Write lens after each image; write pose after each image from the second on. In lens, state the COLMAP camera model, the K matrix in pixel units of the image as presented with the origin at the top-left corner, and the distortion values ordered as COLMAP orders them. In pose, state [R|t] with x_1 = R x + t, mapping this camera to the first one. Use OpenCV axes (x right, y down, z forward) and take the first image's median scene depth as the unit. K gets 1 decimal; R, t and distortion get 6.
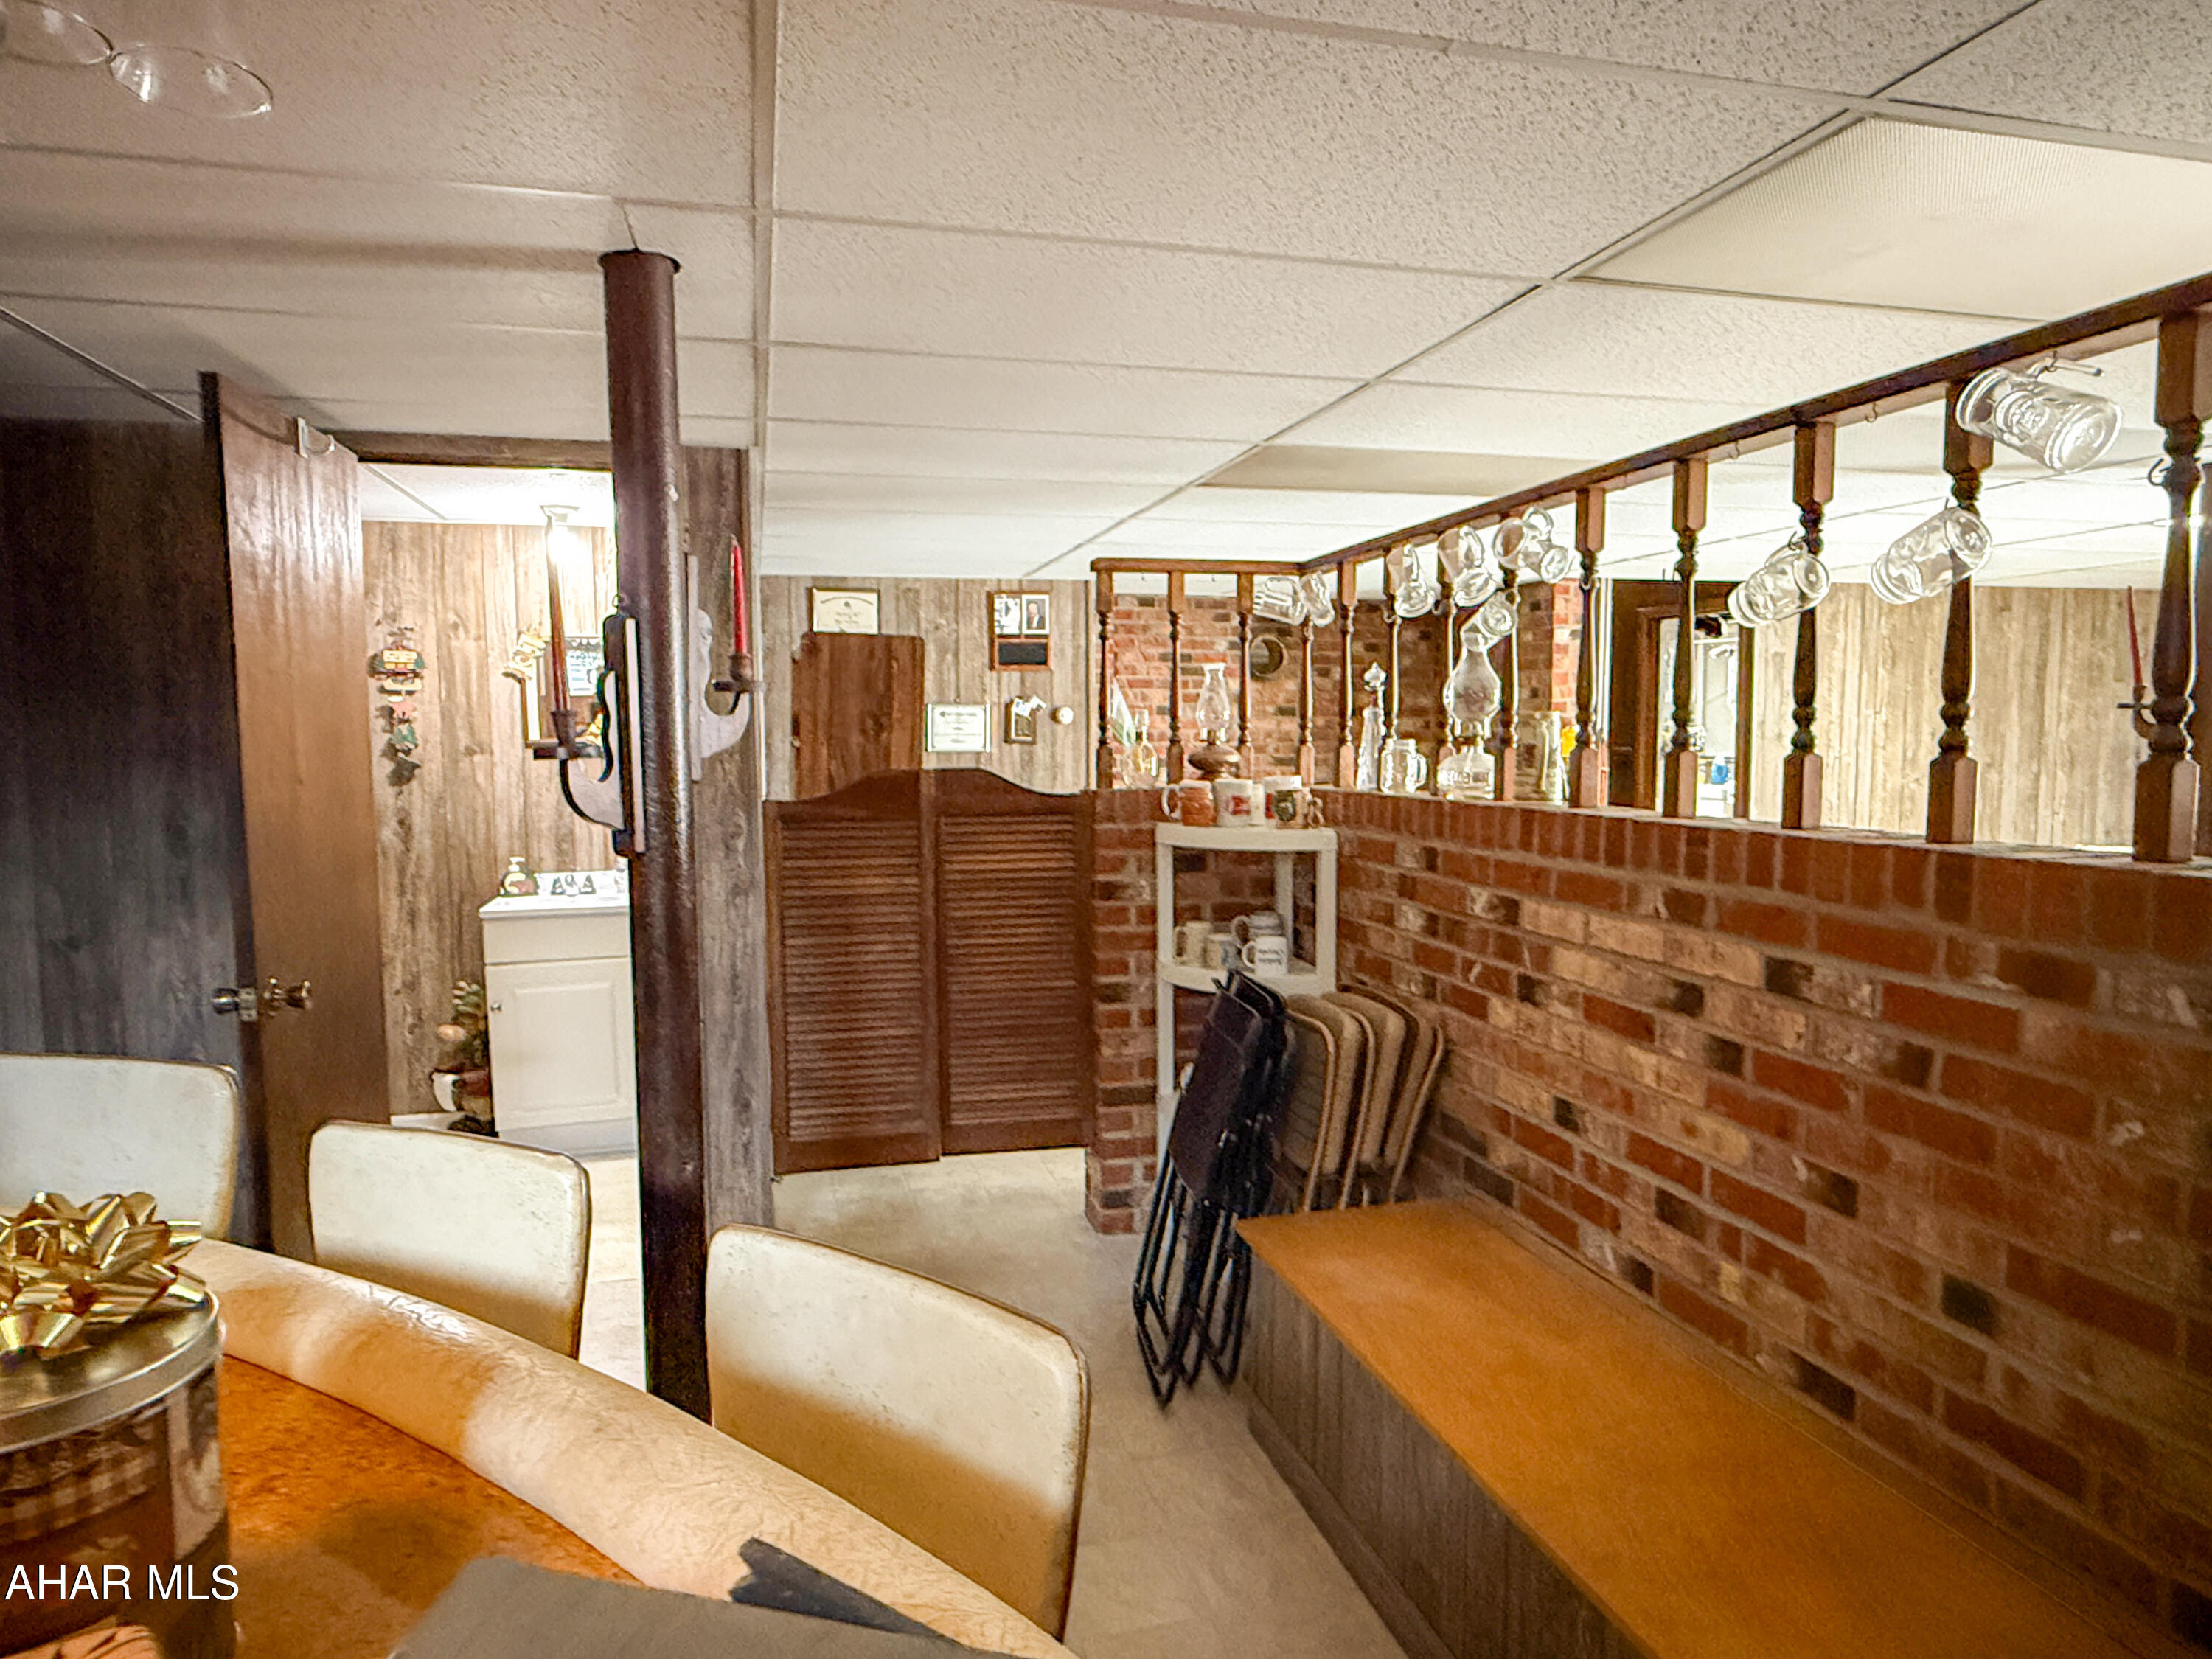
lens RADIAL K [[1272.2, 0, 1086.9], [0, 1272.2, 848.5], [0, 0, 1]] dist [-0.005287, -0.002856]
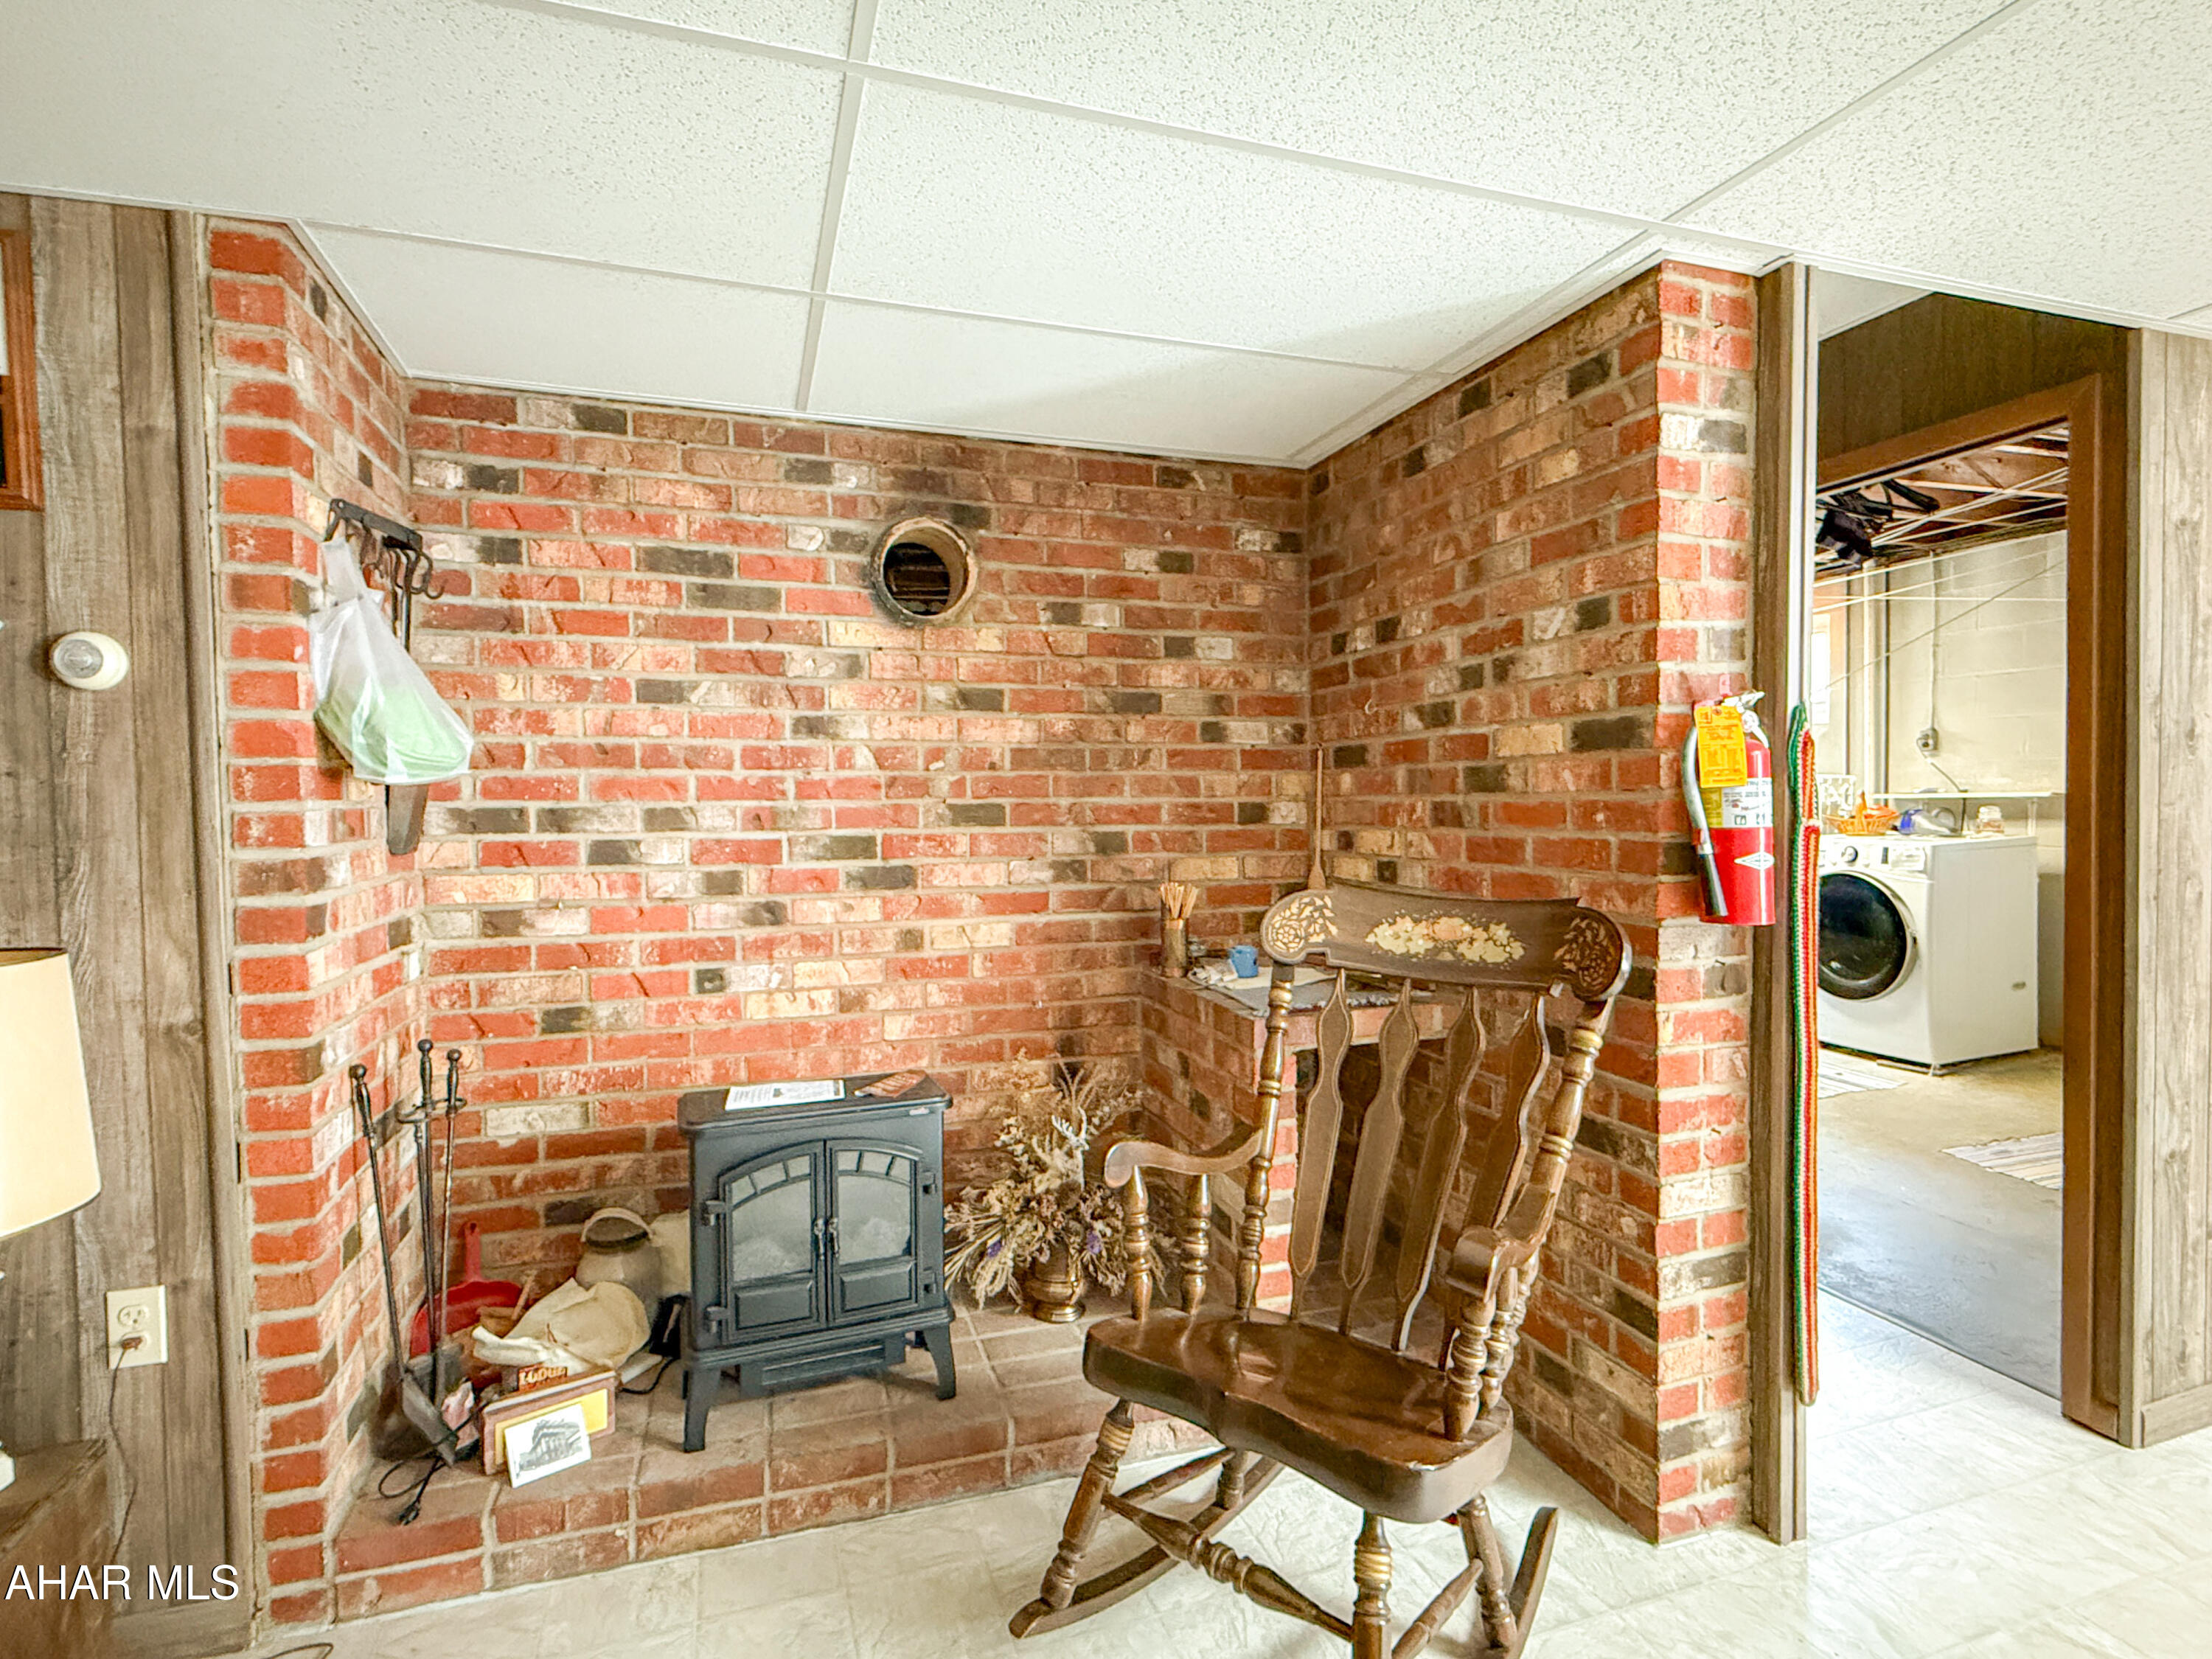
lens RADIAL K [[1093.0, 0, 1106.4], [0, 1093.0, 839.0], [0, 0, 1]] dist [0.002278, 0.000539]
pose [[0.997061, -0.005706, 0.076403, 0.177573], [0.009469, 0.998755, -0.048980, -0.042959], [-0.076028, 0.049560, 0.995873, 0.648246]]
